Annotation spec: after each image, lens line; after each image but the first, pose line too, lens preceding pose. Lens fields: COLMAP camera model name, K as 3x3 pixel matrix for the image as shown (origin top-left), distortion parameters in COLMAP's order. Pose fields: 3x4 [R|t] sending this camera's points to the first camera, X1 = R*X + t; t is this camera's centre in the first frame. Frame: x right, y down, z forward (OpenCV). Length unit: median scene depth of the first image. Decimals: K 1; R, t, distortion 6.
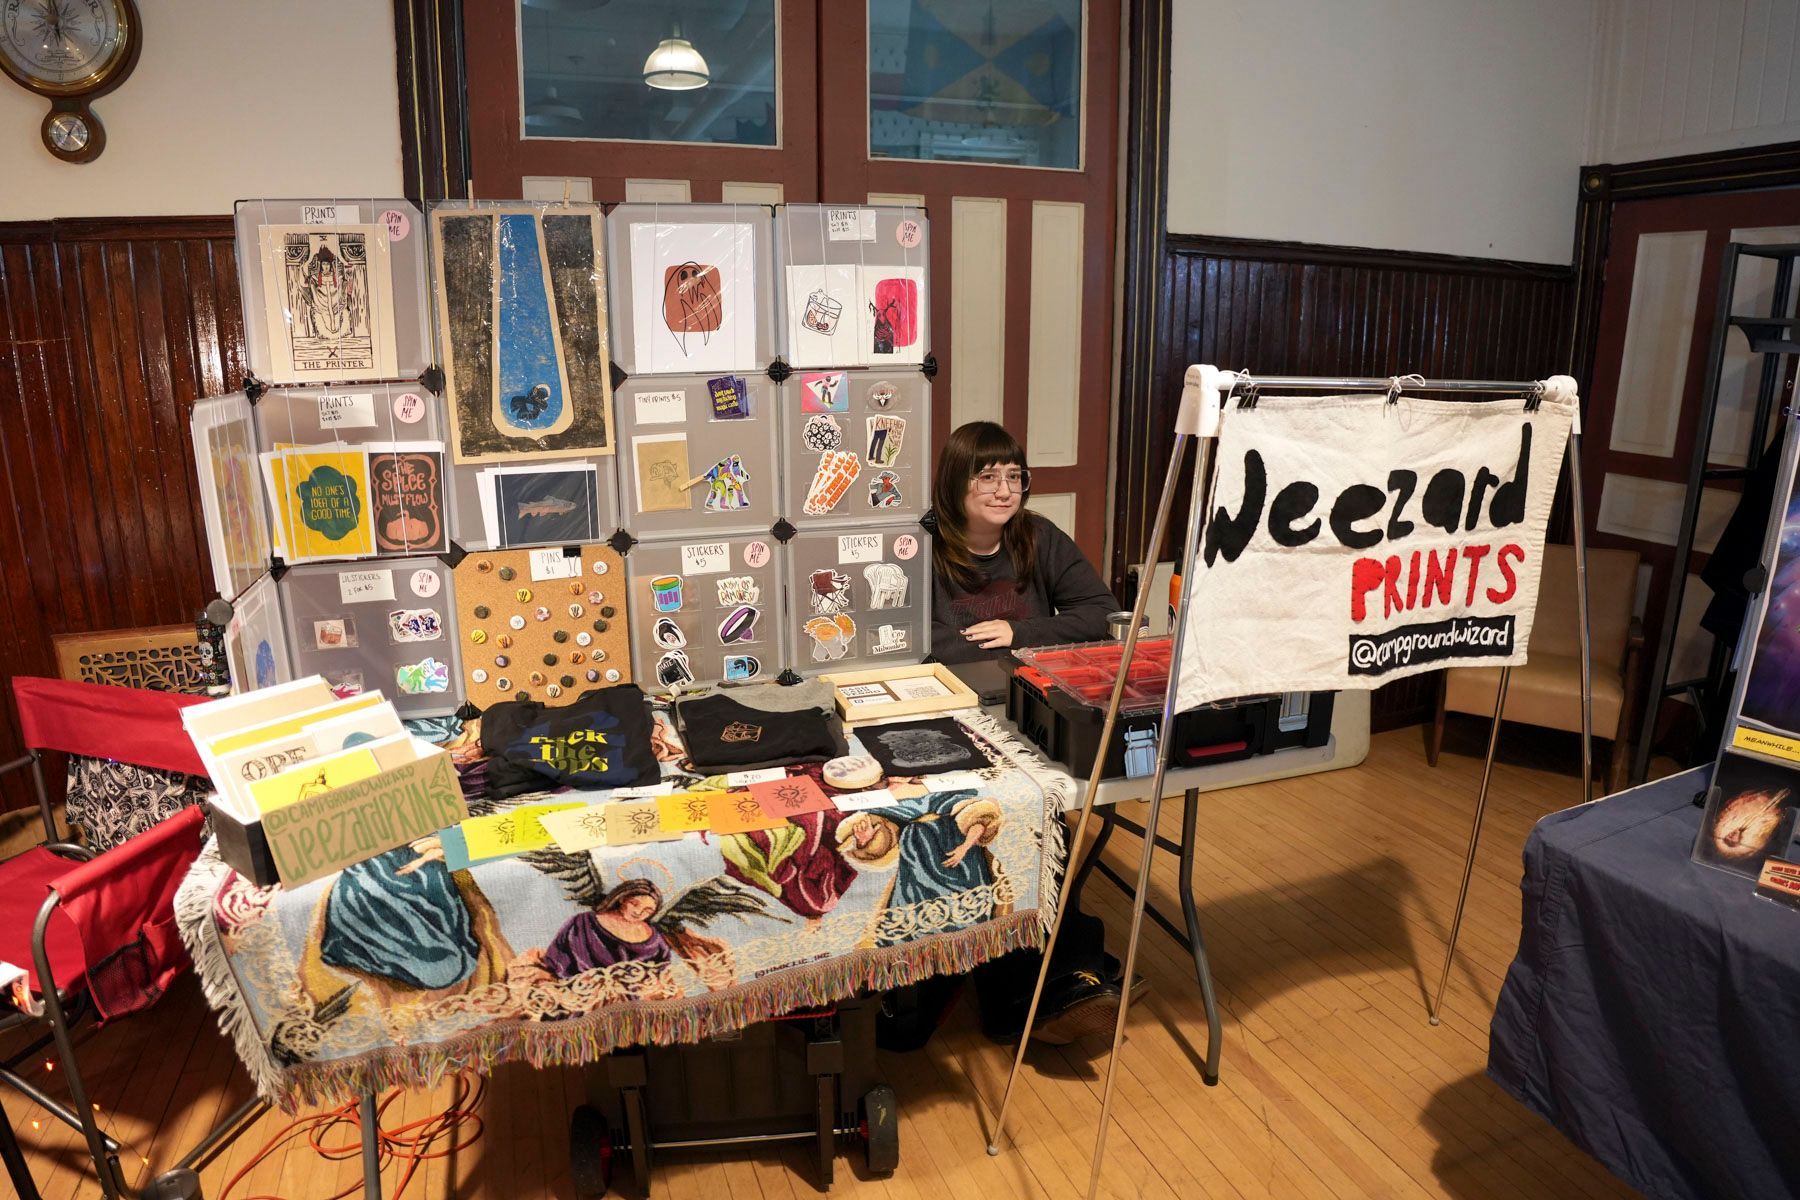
lens RADIAL K [[1051.2, 0, 900.0], [0, 1051.2, 600.0], [0, 0, 1]] dist [-0.153878, 0.038321]
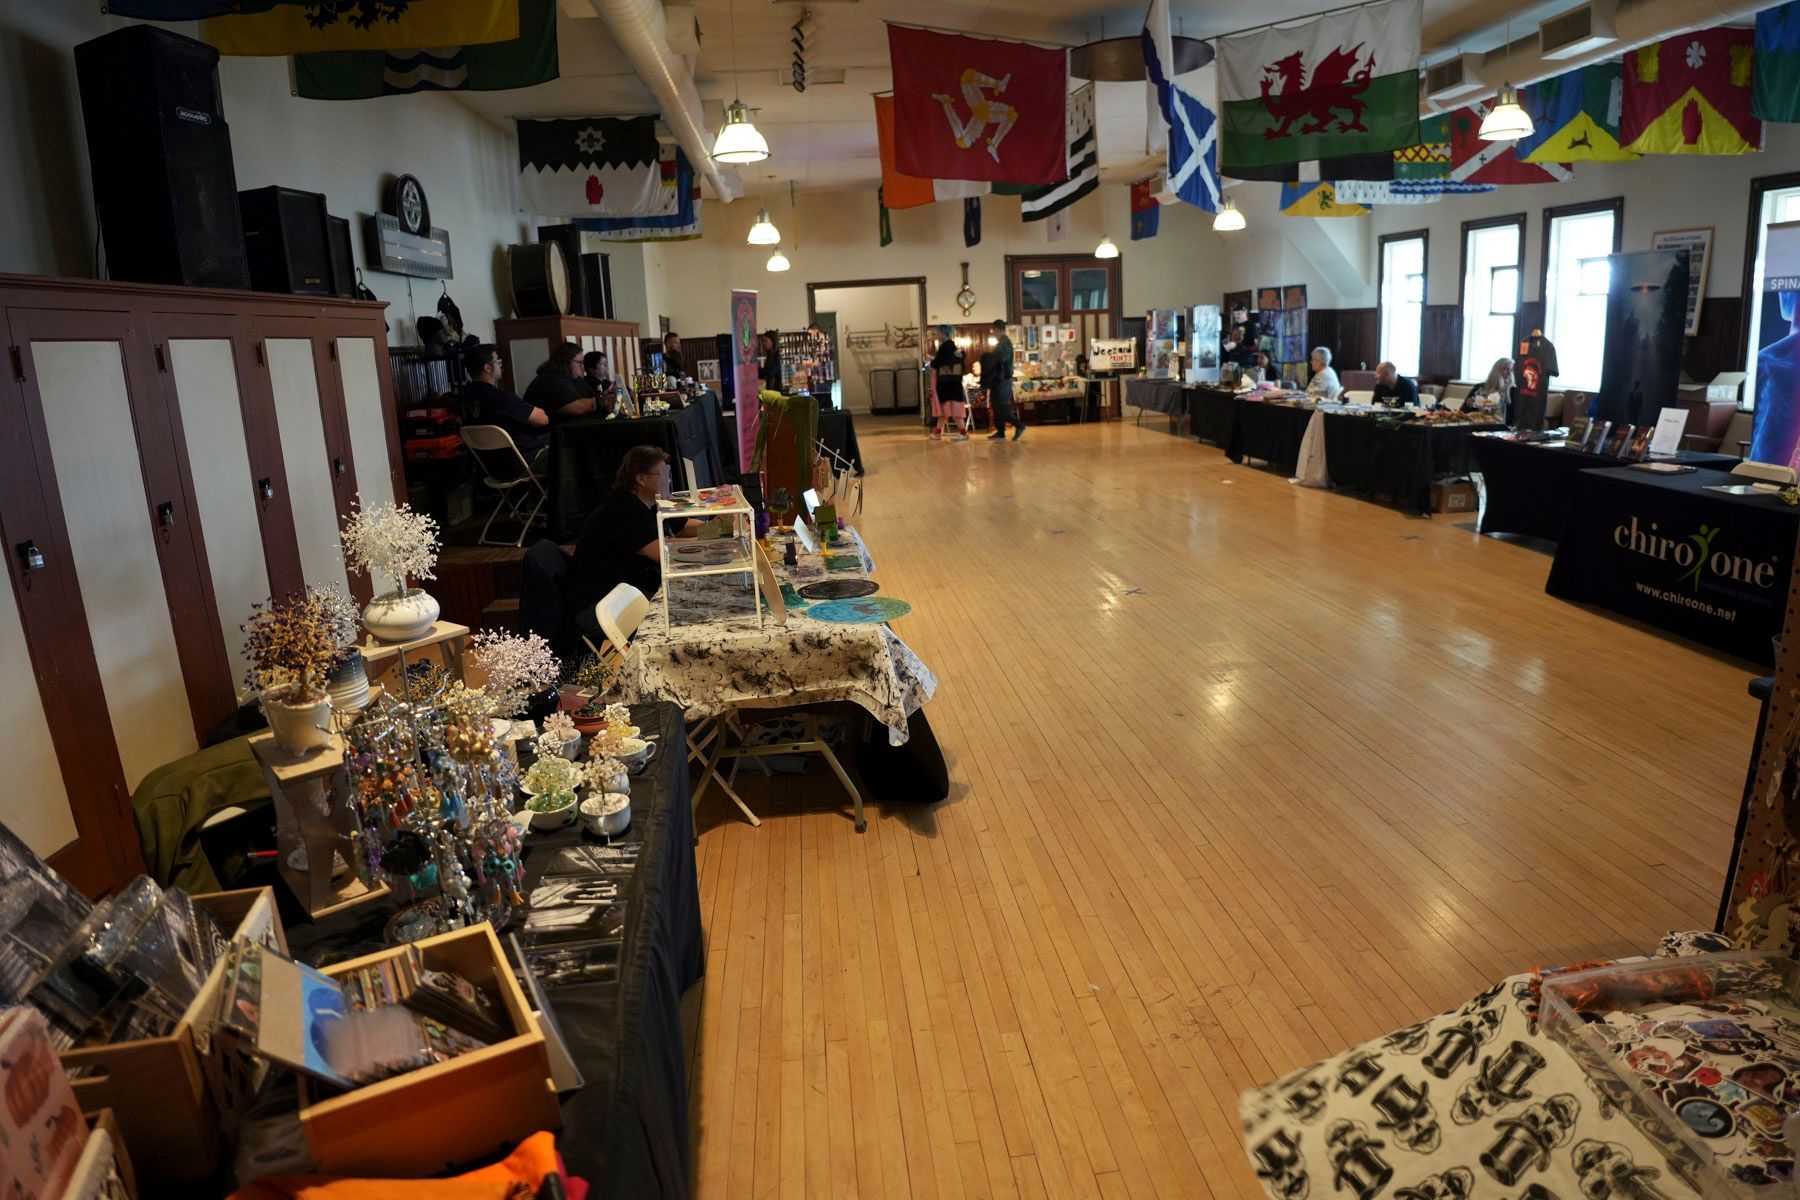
lens RADIAL K [[1051.2, 0, 900.0], [0, 1051.2, 600.0], [0, 0, 1]] dist [-0.153878, 0.038321]
pose [[0.965451, 0.015933, -0.260098, 0.969054], [-0.014049, 0.999860, 0.009102, 2.025474], [0.260206, -0.005133, 0.965539, -8.340567]]
